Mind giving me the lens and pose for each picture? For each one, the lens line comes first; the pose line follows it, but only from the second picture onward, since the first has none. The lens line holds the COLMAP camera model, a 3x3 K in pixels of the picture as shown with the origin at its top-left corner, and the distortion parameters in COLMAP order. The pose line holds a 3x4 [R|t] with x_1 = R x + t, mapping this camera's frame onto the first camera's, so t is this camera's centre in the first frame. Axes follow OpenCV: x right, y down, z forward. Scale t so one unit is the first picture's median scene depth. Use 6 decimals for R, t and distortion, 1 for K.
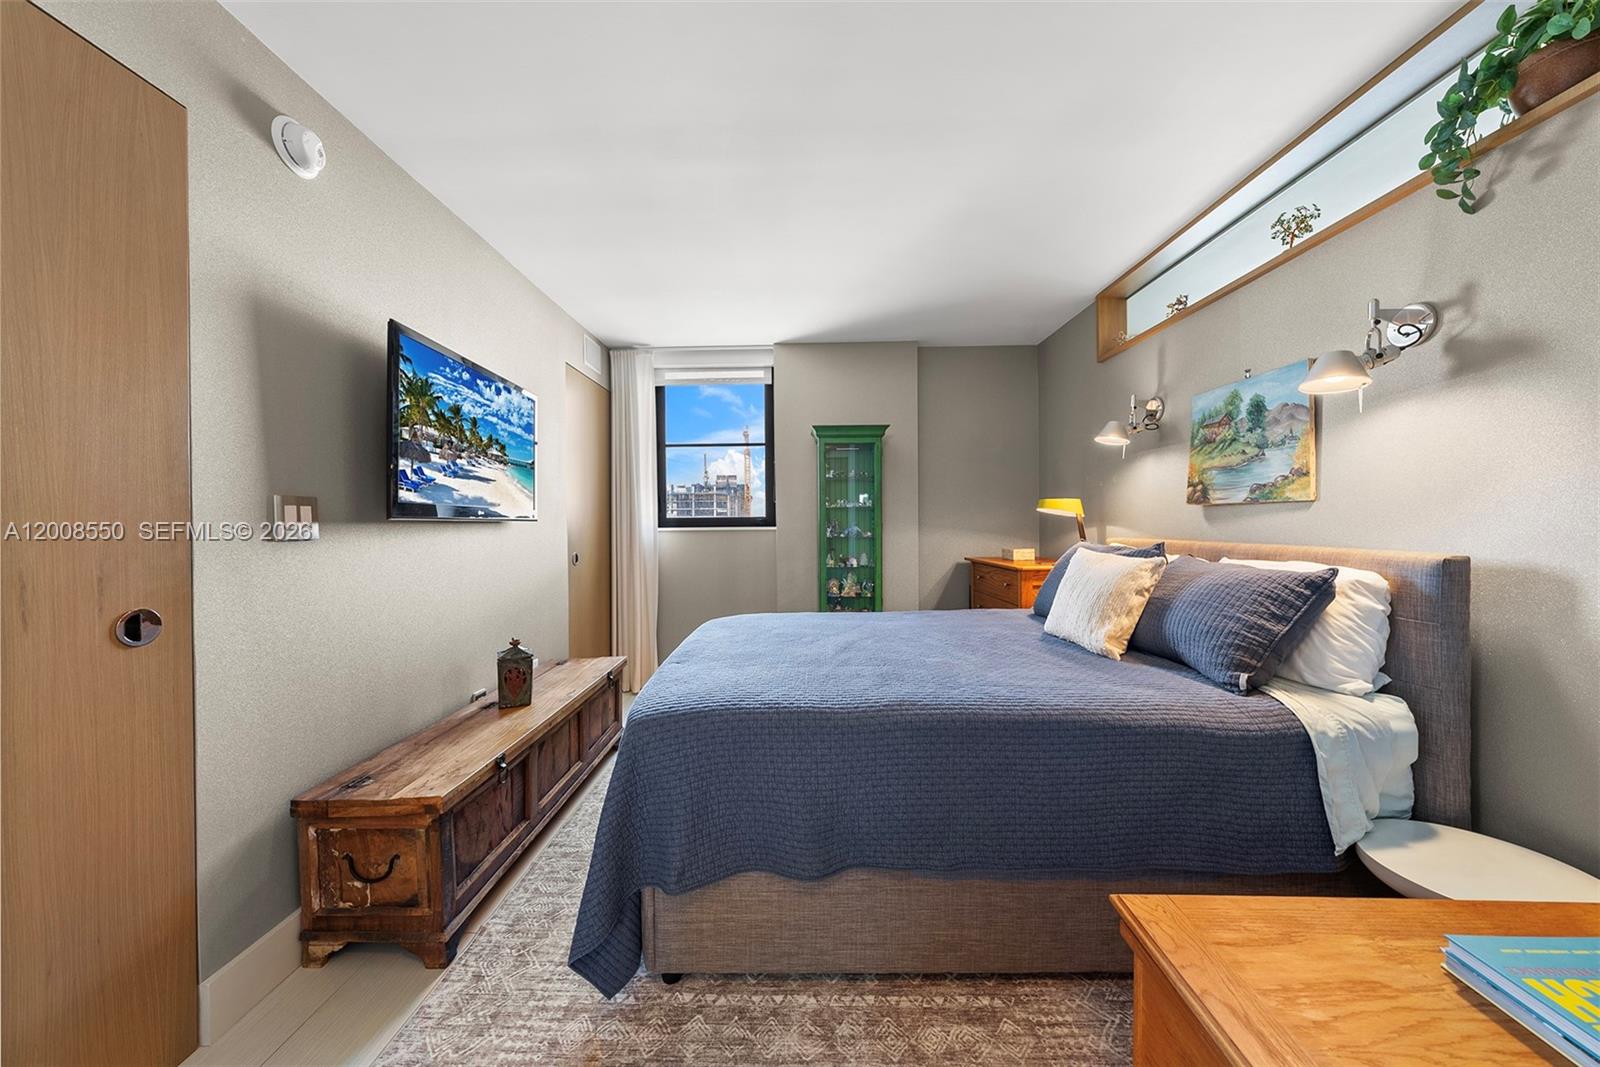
lens RADIAL K [[555.2, 0, 771.8], [0, 555.2, 529.0], [0, 0, 1]] dist [0.000943, 0.000197]
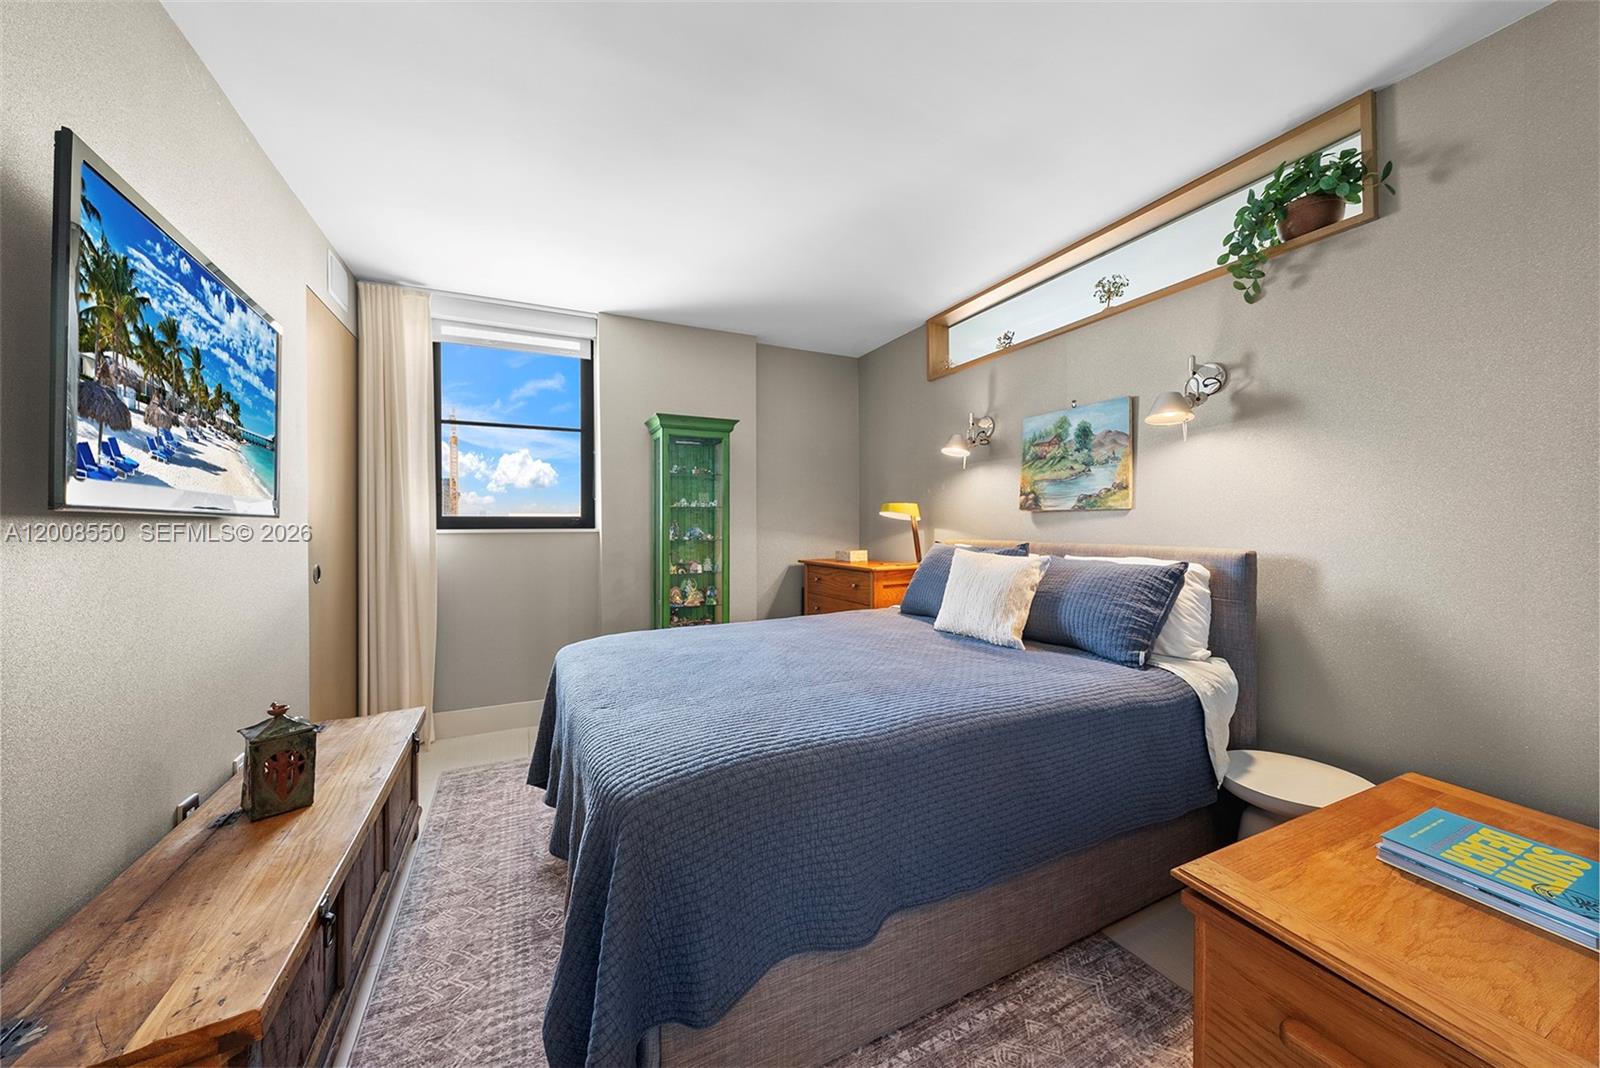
lens RADIAL K [[576.5, 0, 795.8], [0, 576.5, 528.4], [0, 0, 1]] dist [0.004158, -0.000948]
pose [[0.887796, 0.003081, 0.460227, -0.338518], [-0.000625, 0.999985, -0.005488, 0.001193], [-0.460237, 0.004585, 0.887784, 0.205653]]
